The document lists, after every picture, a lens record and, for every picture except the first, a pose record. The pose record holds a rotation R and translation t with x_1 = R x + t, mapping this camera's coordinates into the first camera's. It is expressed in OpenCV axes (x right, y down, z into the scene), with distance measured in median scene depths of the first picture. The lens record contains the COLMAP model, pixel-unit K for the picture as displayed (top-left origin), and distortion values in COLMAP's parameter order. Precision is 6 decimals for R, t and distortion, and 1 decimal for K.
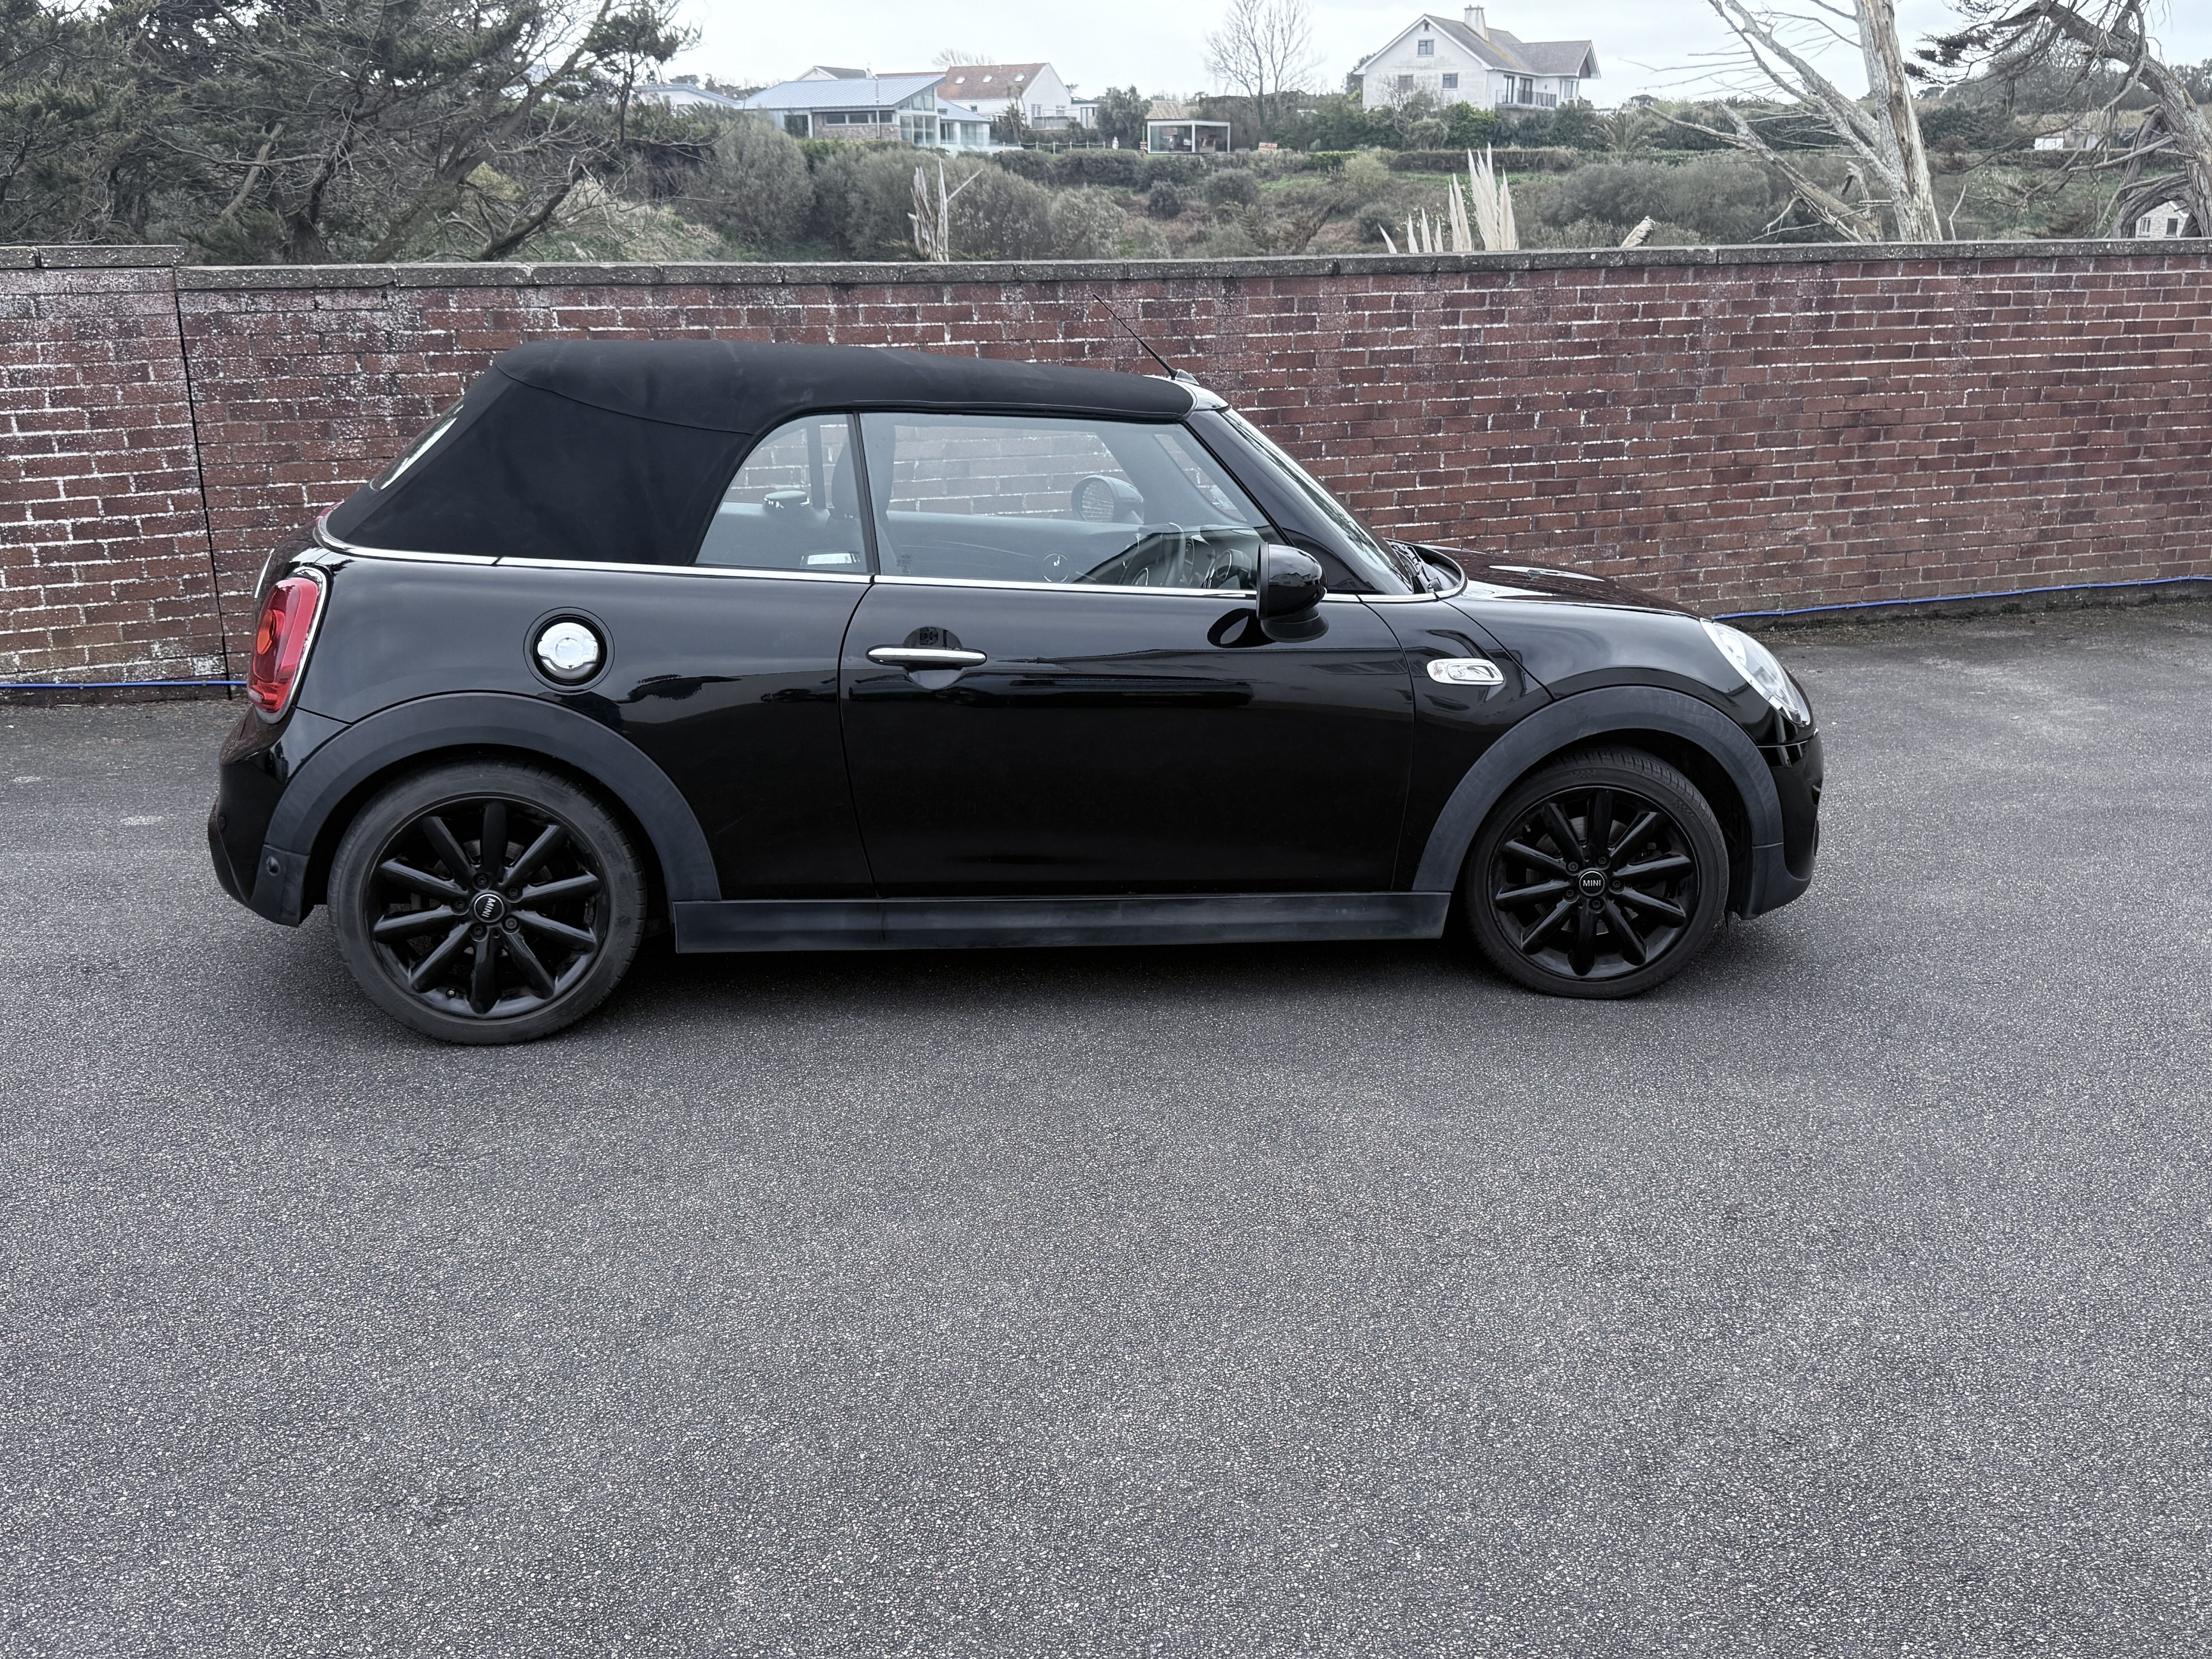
lens RADIAL K [[2171.8, 0, 1108.0], [0, 2171.8, 832.6], [0, 0, 1]] dist [0.002570, 0.000000]
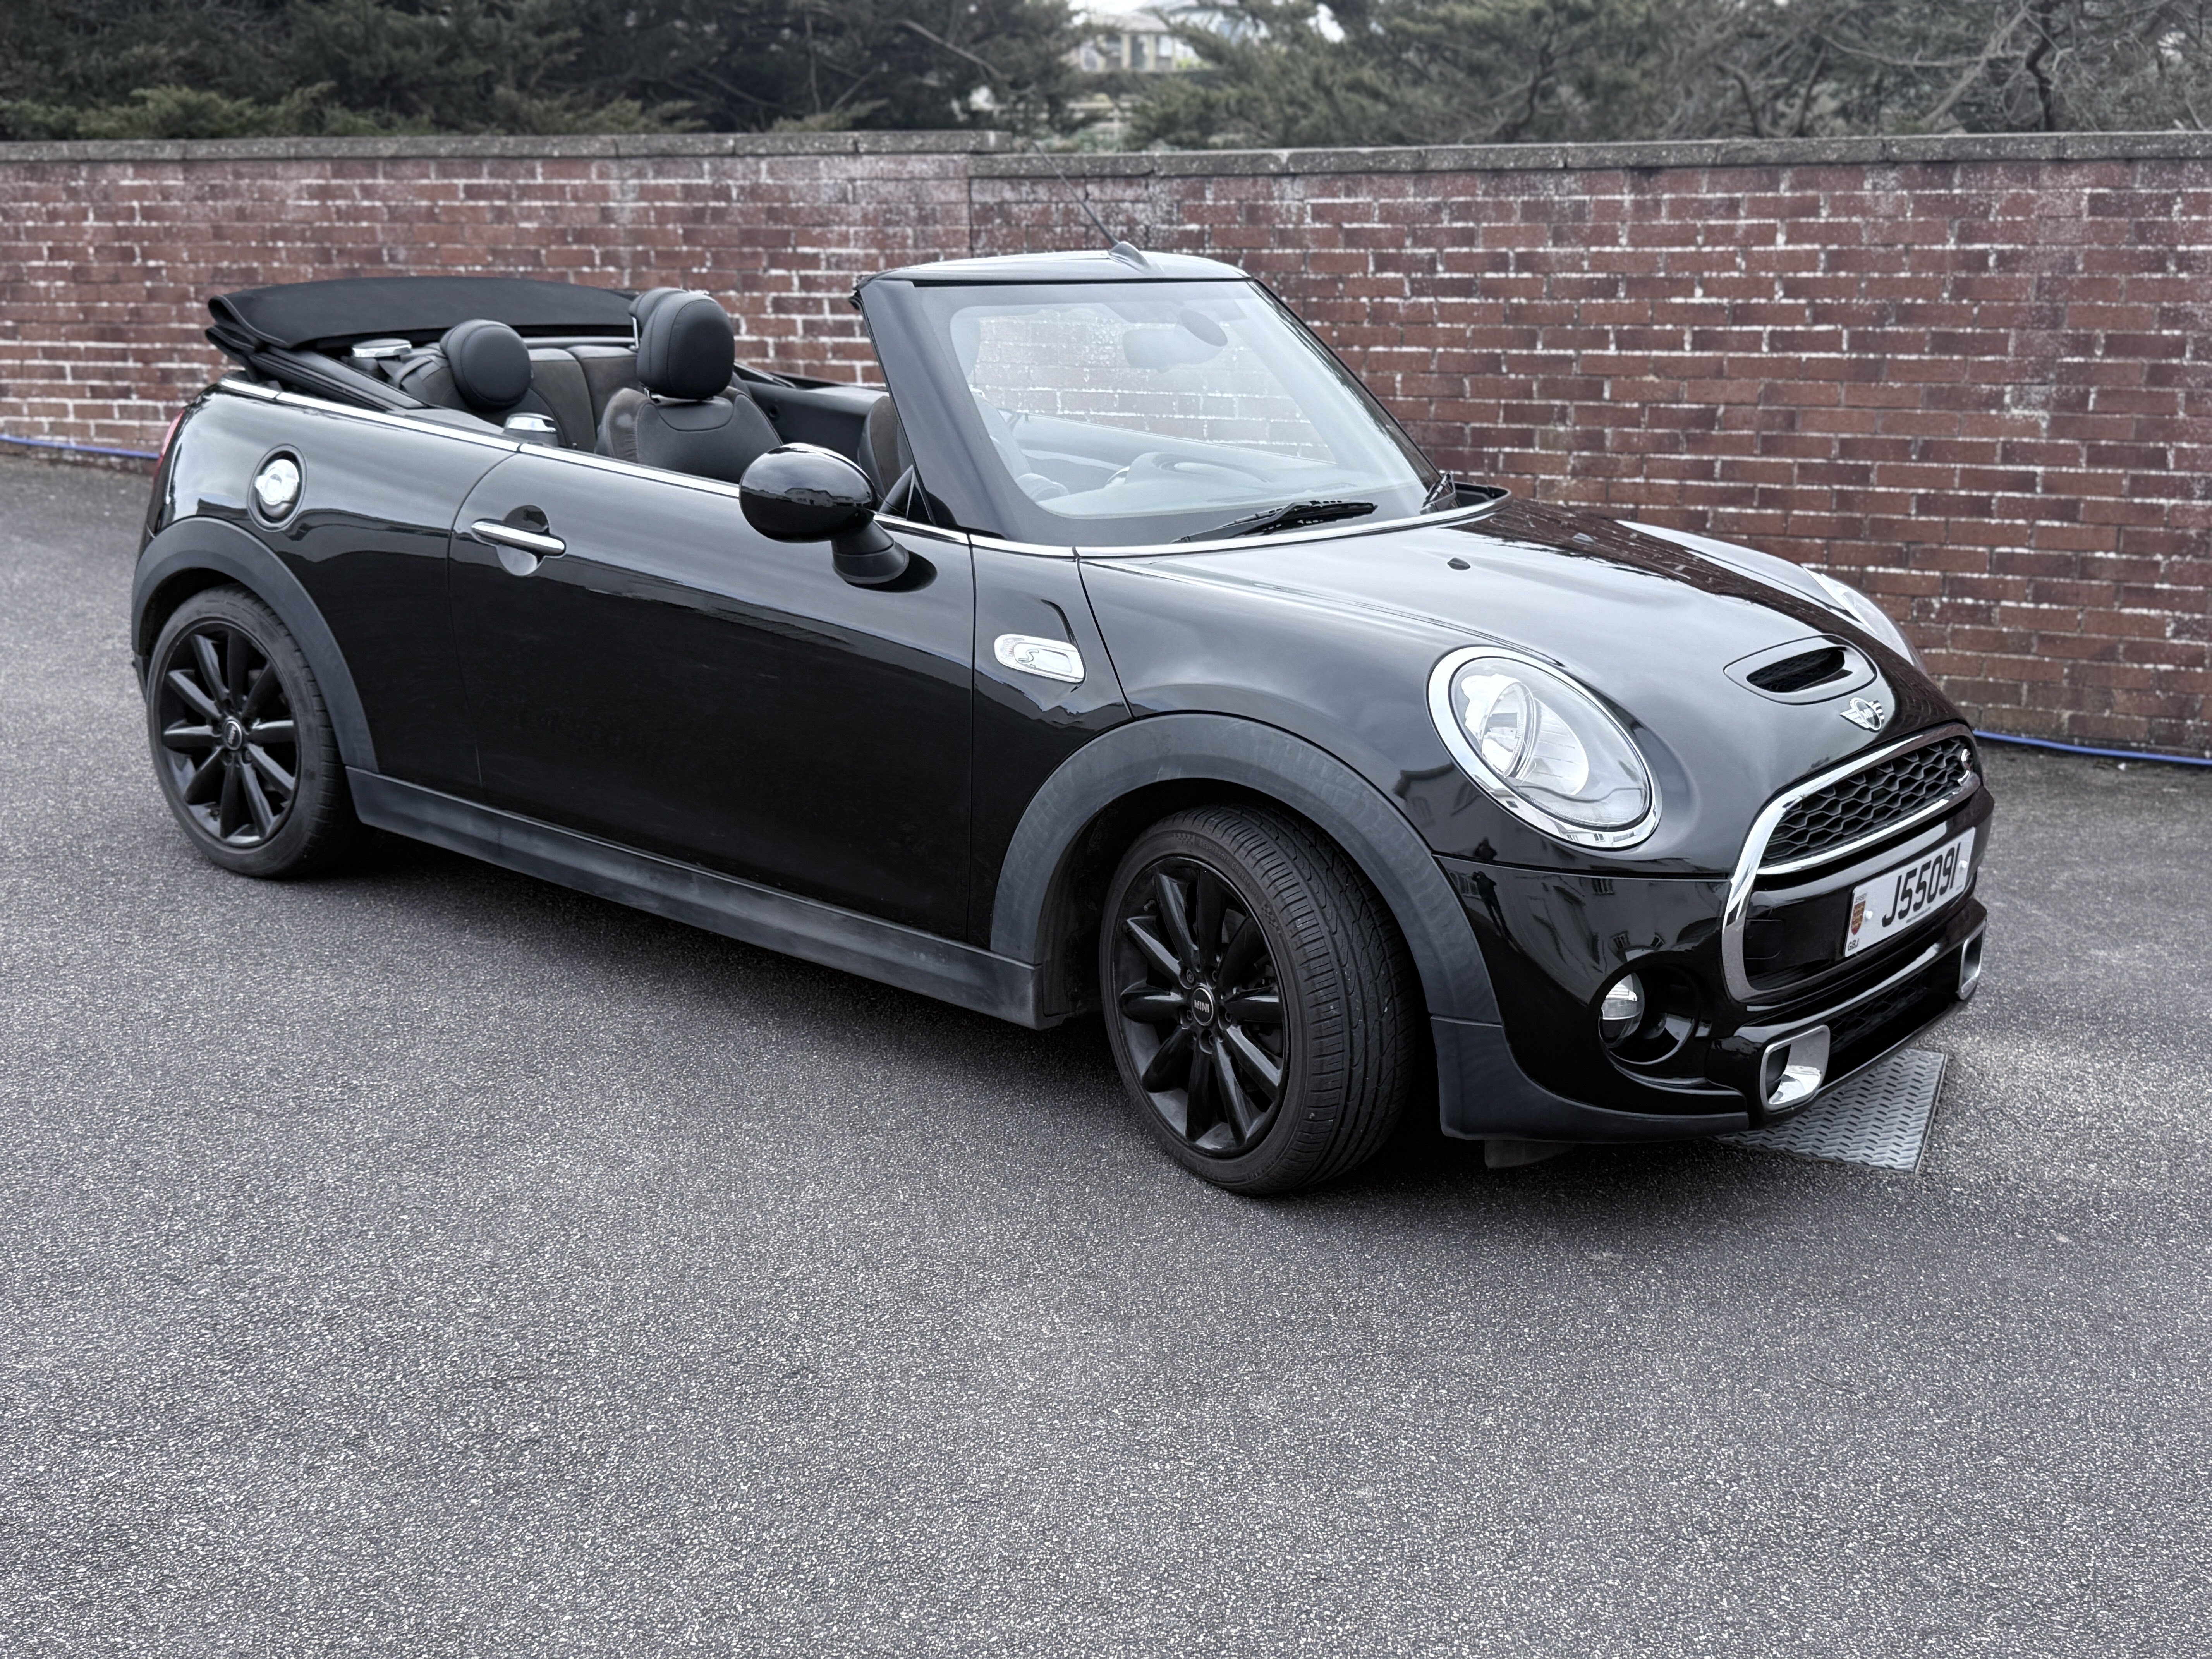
lens RADIAL K [[2529.5, 0, 1104.4], [0, 2529.5, 836.2], [0, 0, 1]] dist [0.169694, 0.000000]
pose [[0.637948, 0.187193, -0.746981, 0.528953], [-0.204372, 0.976377, 0.070138, -0.052183], [0.742465, 0.107918, 0.661135, 0.311428]]
